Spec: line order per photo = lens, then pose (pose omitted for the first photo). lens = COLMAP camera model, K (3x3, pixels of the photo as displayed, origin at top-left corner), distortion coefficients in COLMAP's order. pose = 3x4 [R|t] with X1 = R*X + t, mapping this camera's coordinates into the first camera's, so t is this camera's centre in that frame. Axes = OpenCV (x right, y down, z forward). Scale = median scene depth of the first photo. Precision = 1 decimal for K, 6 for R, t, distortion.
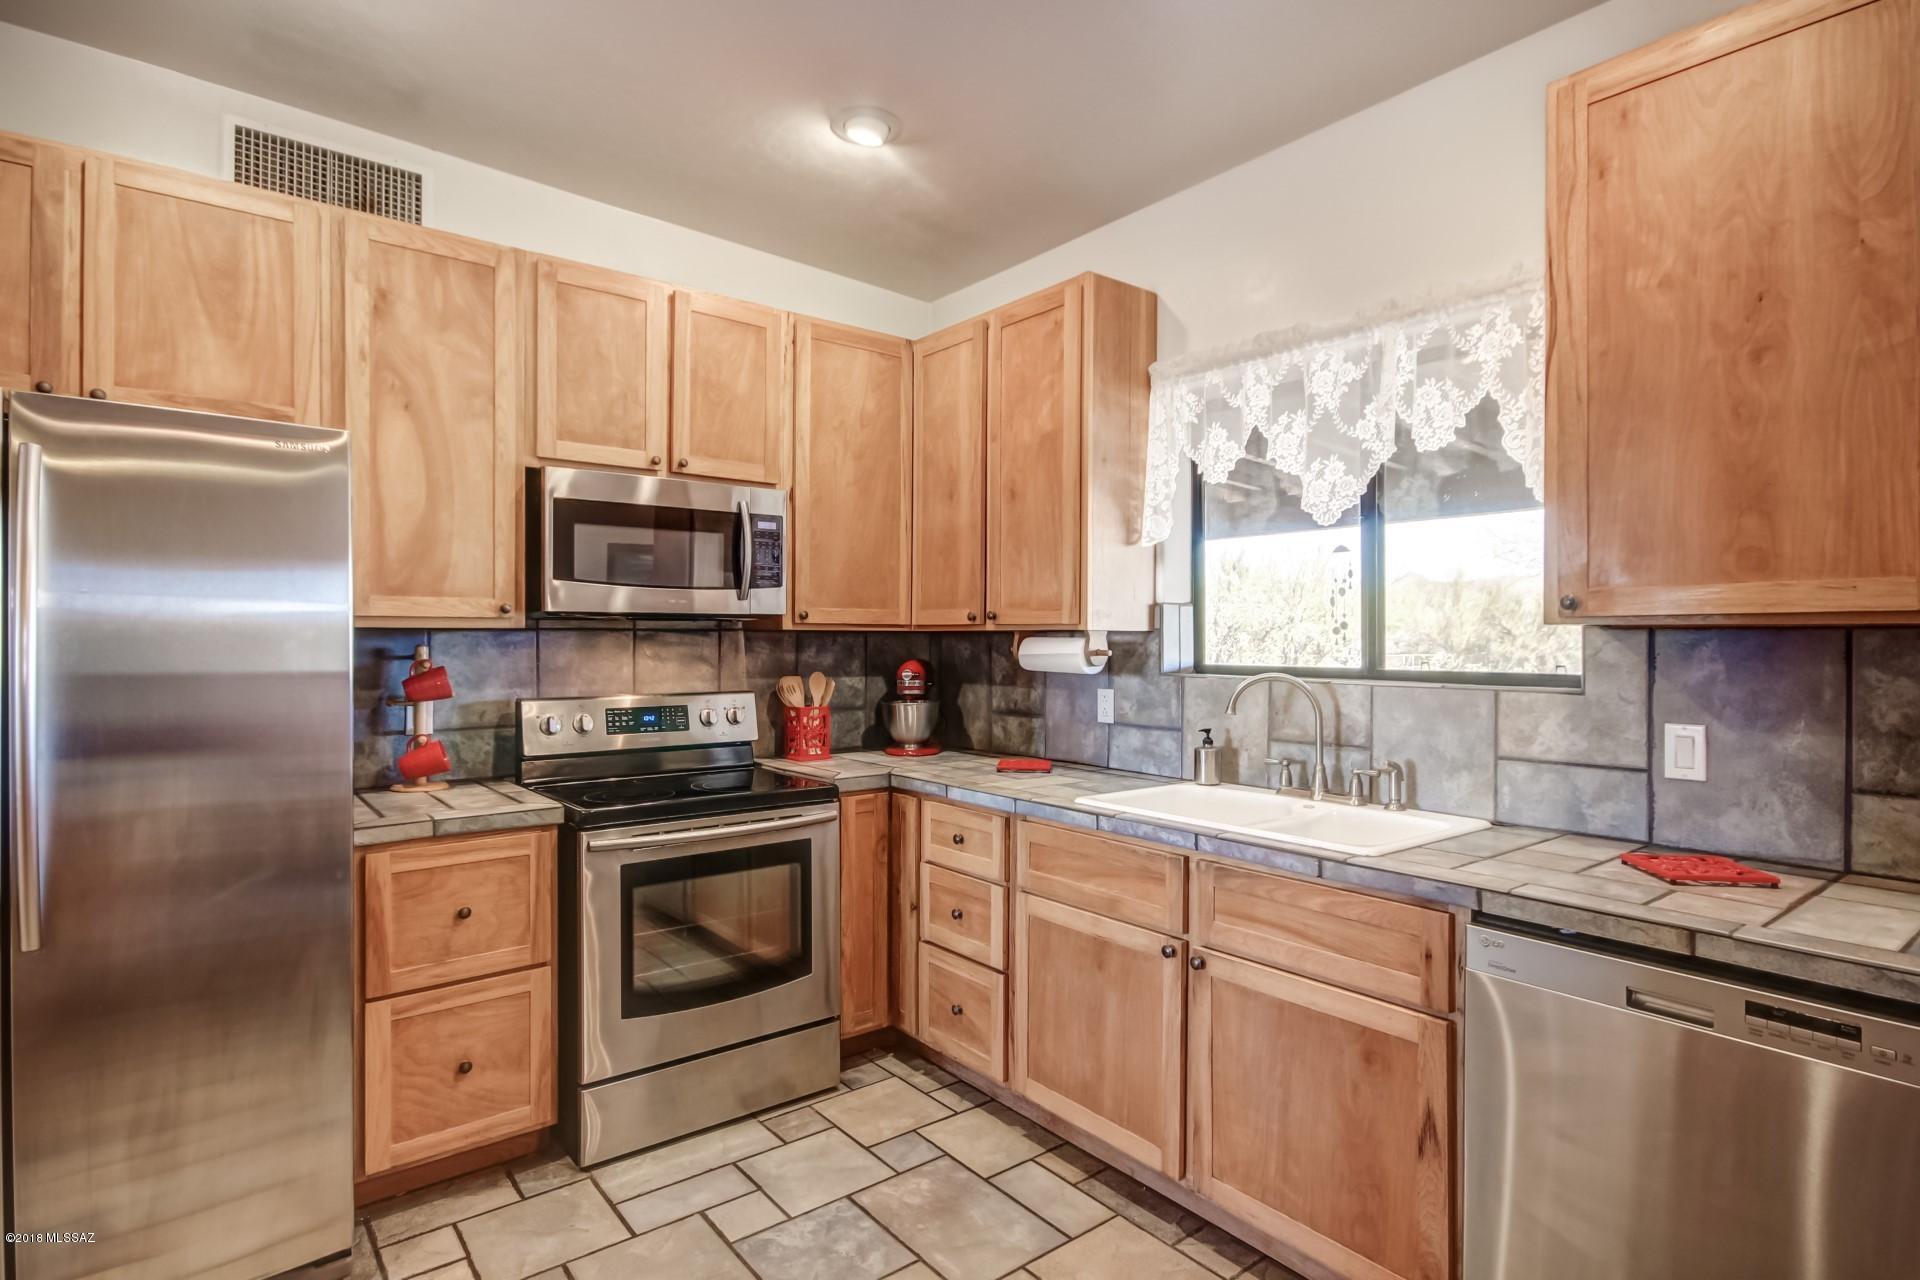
lens RADIAL K [[993.1, 0, 972.6], [0, 993.1, 641.8], [0, 0, 1]] dist [0.001184, 0.000008]
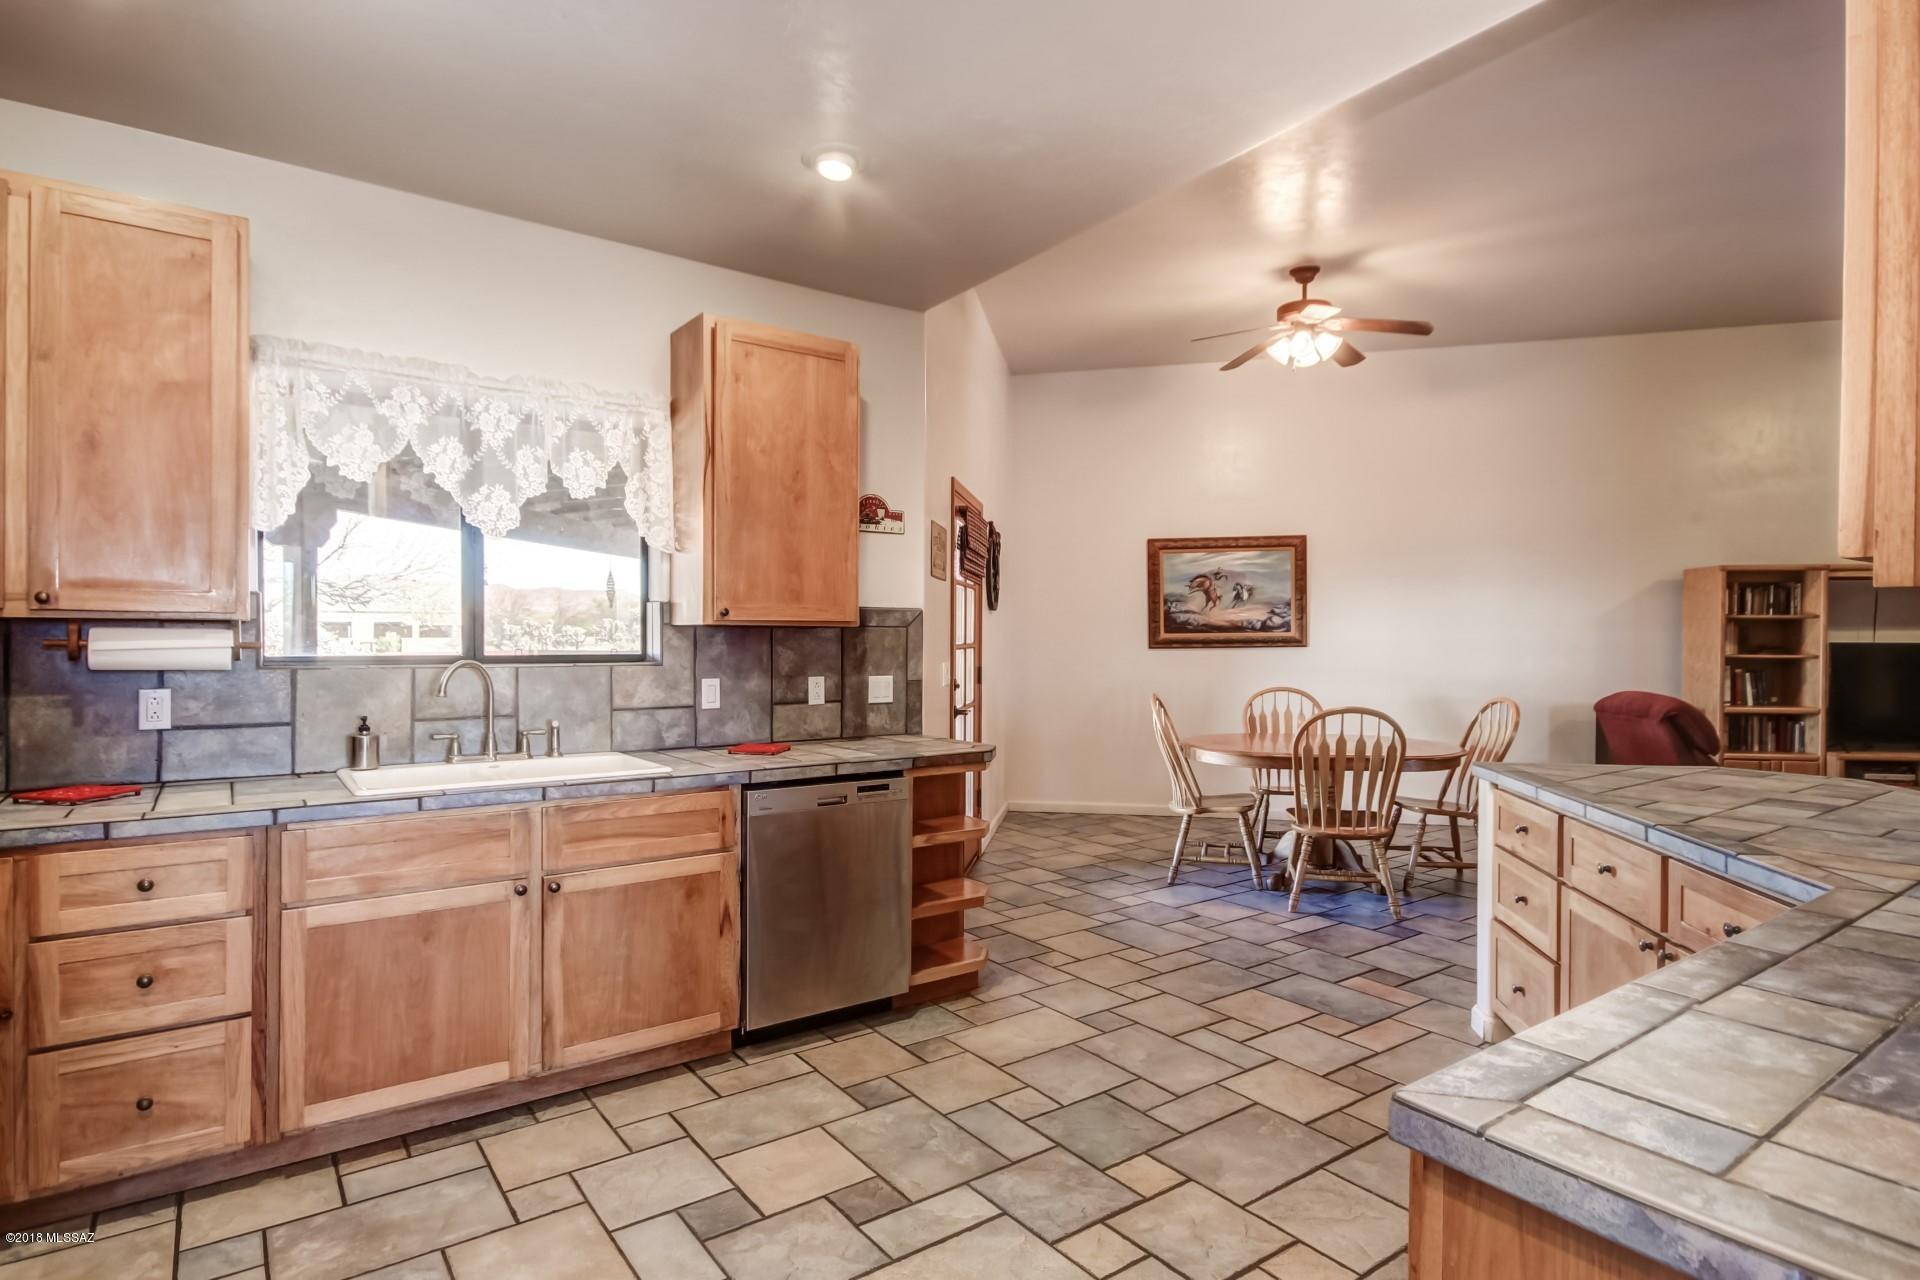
lens RADIAL K [[1022.2, 0, 960.0], [0, 1022.2, 640.0], [0, 0, 1]] dist [-0.000495, 0.000305]
pose [[0.030399, -0.008245, 0.999504, -0.841773], [-0.003825, 0.999958, 0.008365, -0.004228], [-0.999531, -0.004078, 0.030366, 0.352568]]
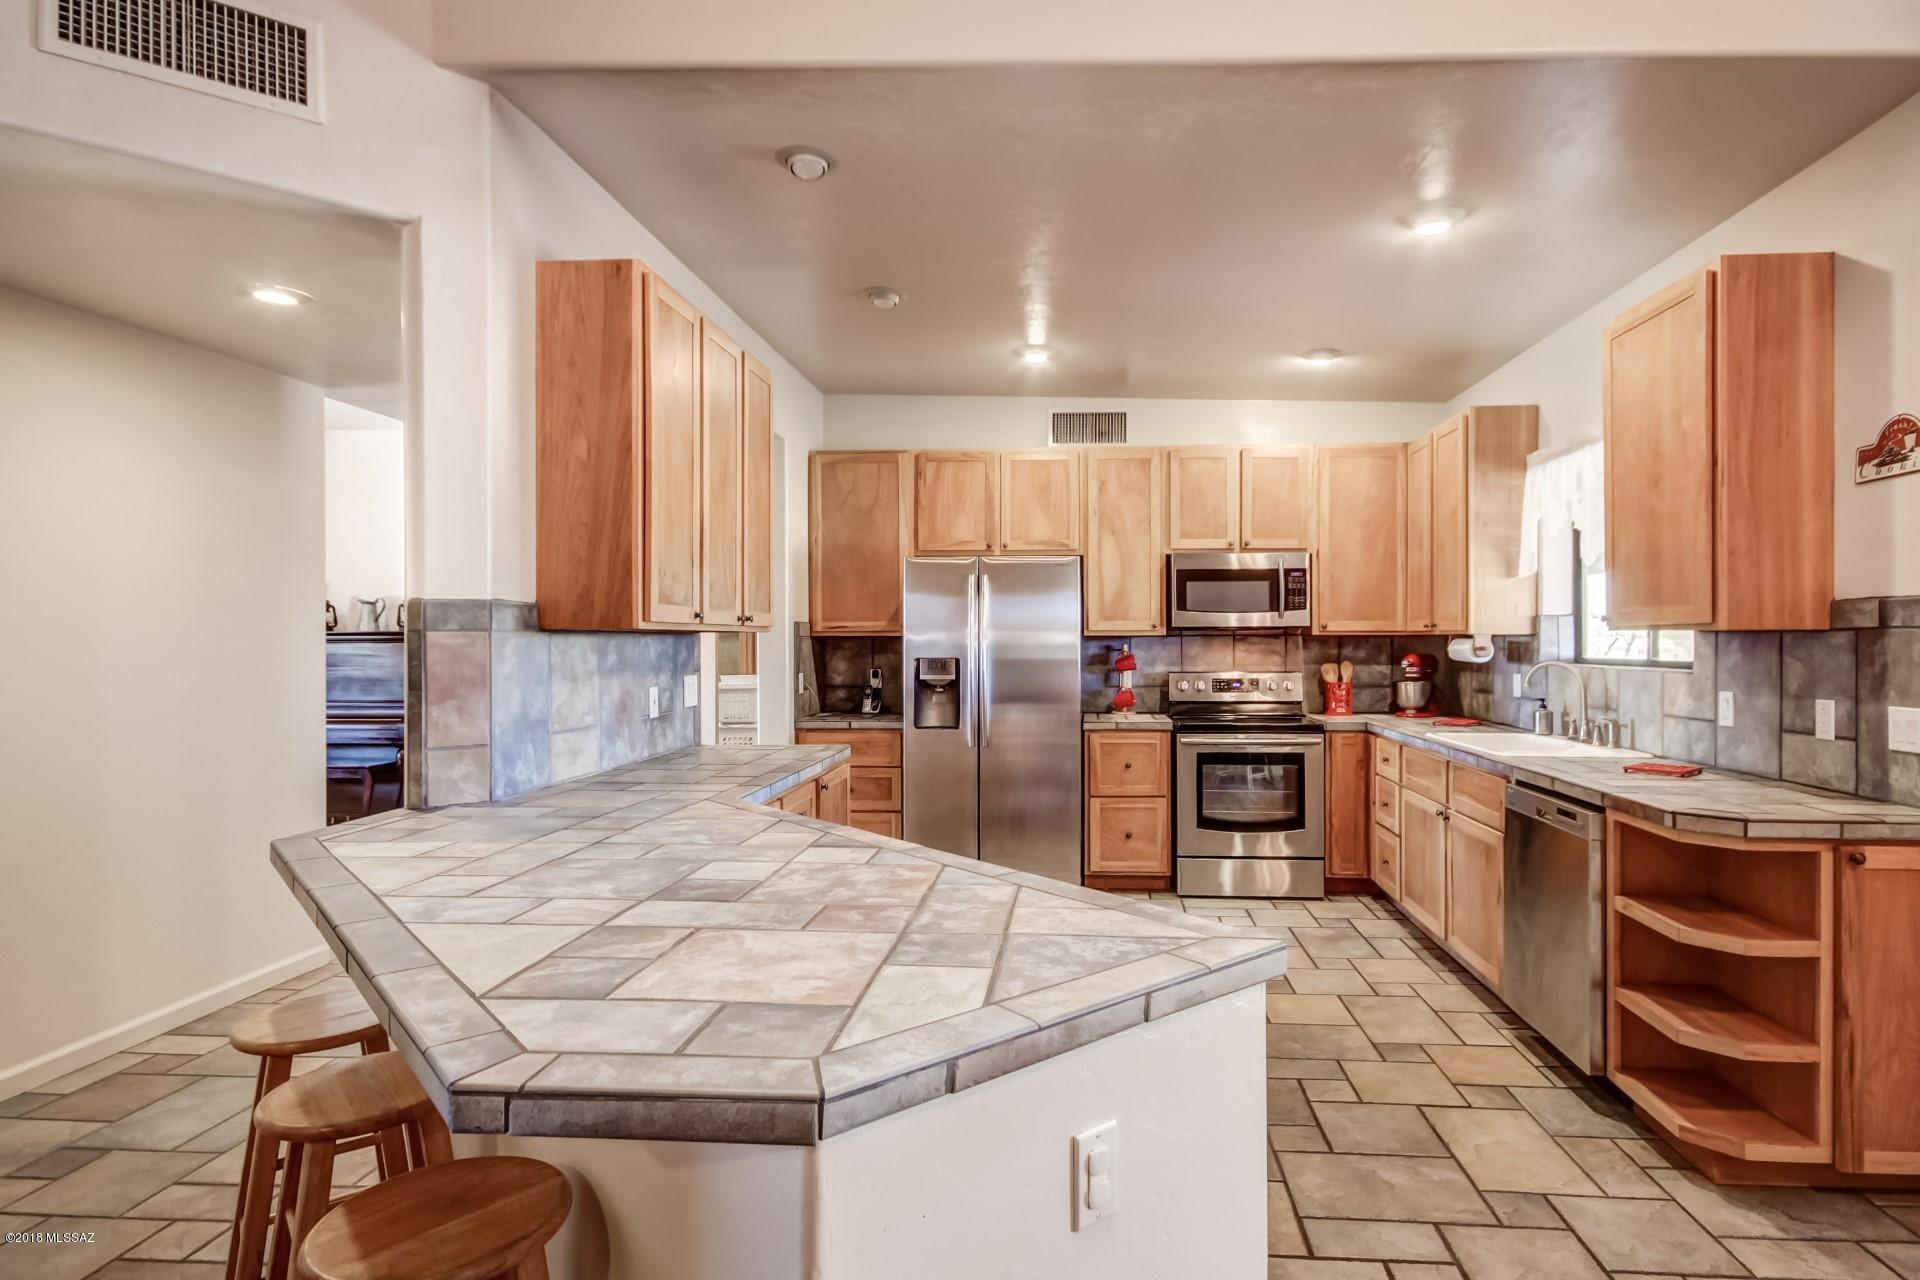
lens RADIAL K [[1022.2, 0, 960.0], [0, 1022.2, 640.0], [0, 0, 1]] dist [-0.000495, 0.000305]
pose [[0.700883, -0.003416, -0.713268, 0.748165], [0.000587, 0.999991, -0.004213, 0.004271], [0.713276, 0.002534, 0.700879, -0.757352]]
